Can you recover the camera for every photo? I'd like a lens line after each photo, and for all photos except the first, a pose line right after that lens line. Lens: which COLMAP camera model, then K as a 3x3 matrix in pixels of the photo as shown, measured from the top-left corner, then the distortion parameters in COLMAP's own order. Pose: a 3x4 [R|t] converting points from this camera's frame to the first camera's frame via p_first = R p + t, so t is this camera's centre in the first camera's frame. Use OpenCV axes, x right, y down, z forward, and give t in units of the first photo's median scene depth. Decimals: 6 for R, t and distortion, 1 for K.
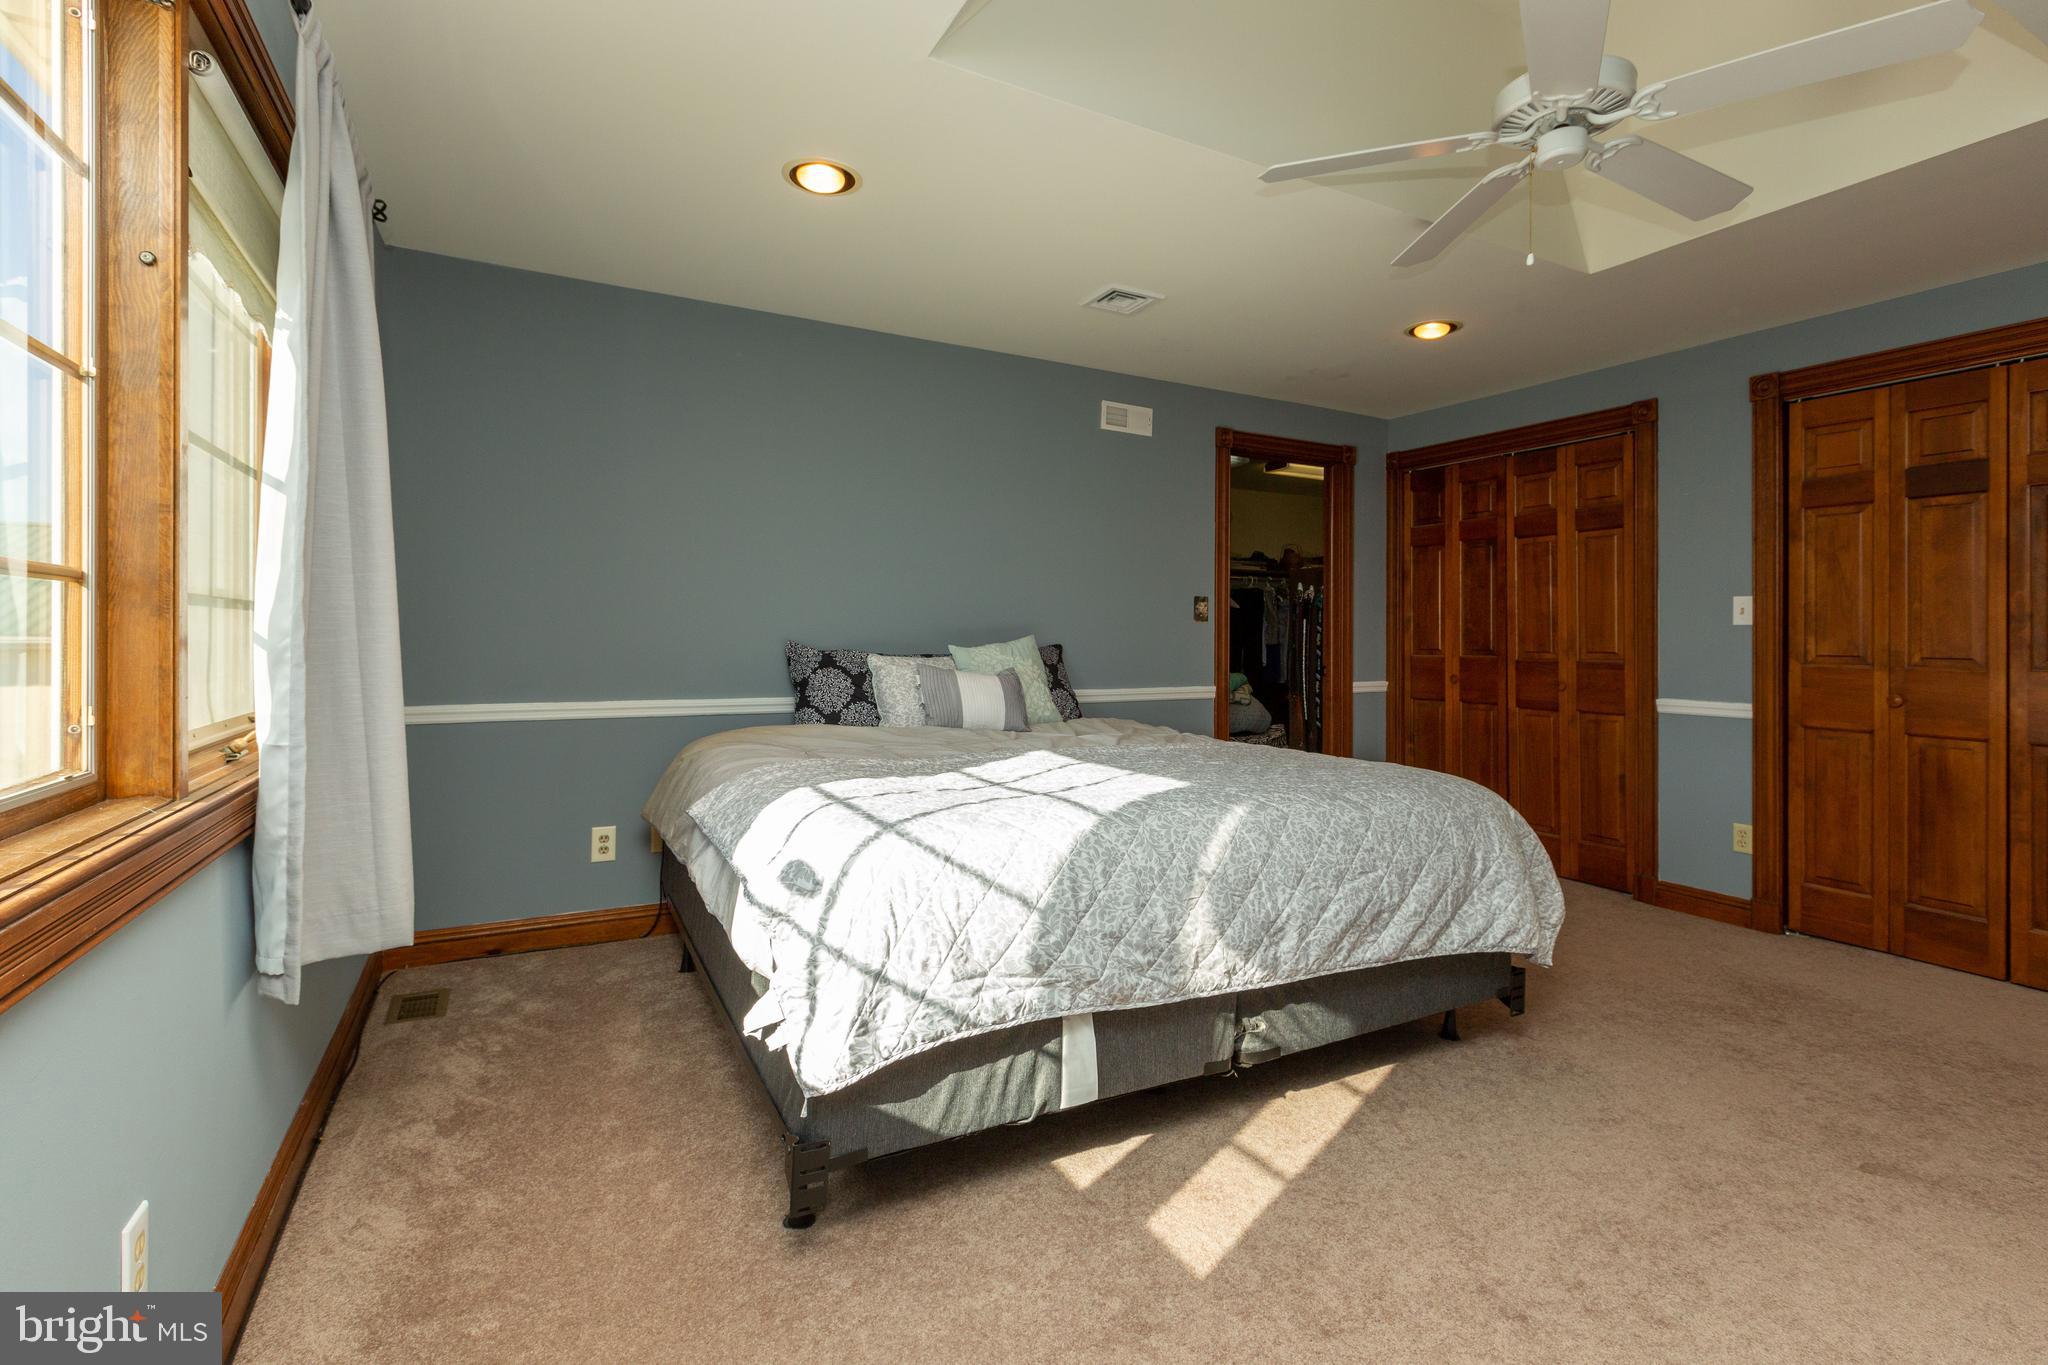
lens RADIAL K [[905.2, 0, 1017.2], [0, 905.2, 649.1], [0, 0, 1]] dist [-0.000291, -0.000004]
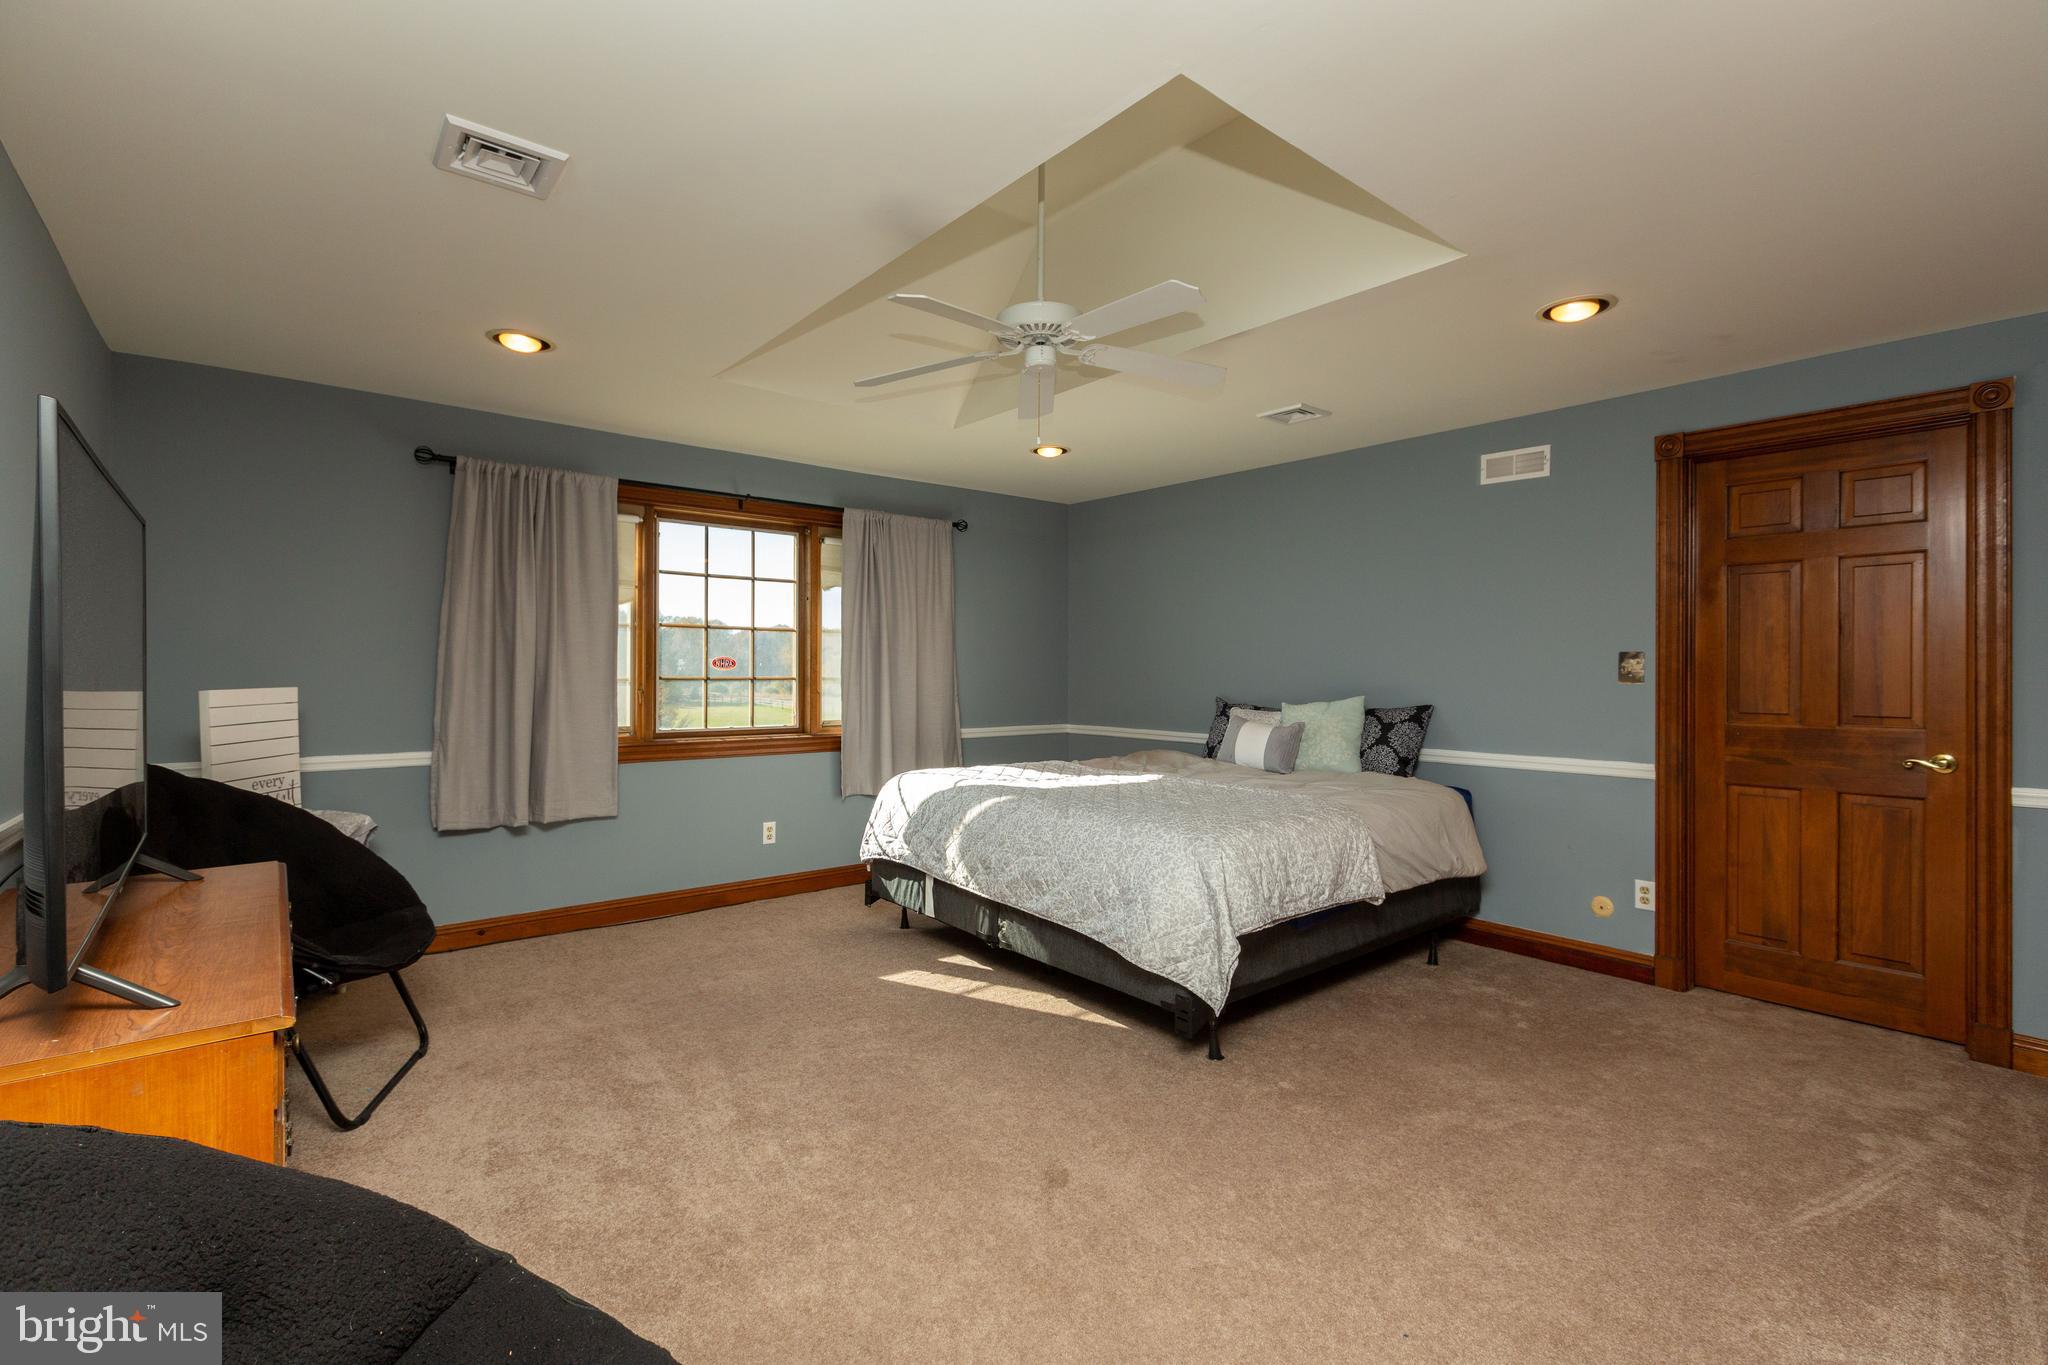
lens RADIAL K [[938.0, 0, 1024.0], [0, 938.0, 682.5], [0, 0, 1]] dist [-0.000421, -0.000030]
pose [[0.204358, 0.010115, -0.978844, 2.124313], [-0.007940, 0.999931, 0.008675, -0.077588], [0.978864, 0.005999, 0.204424, 0.683816]]
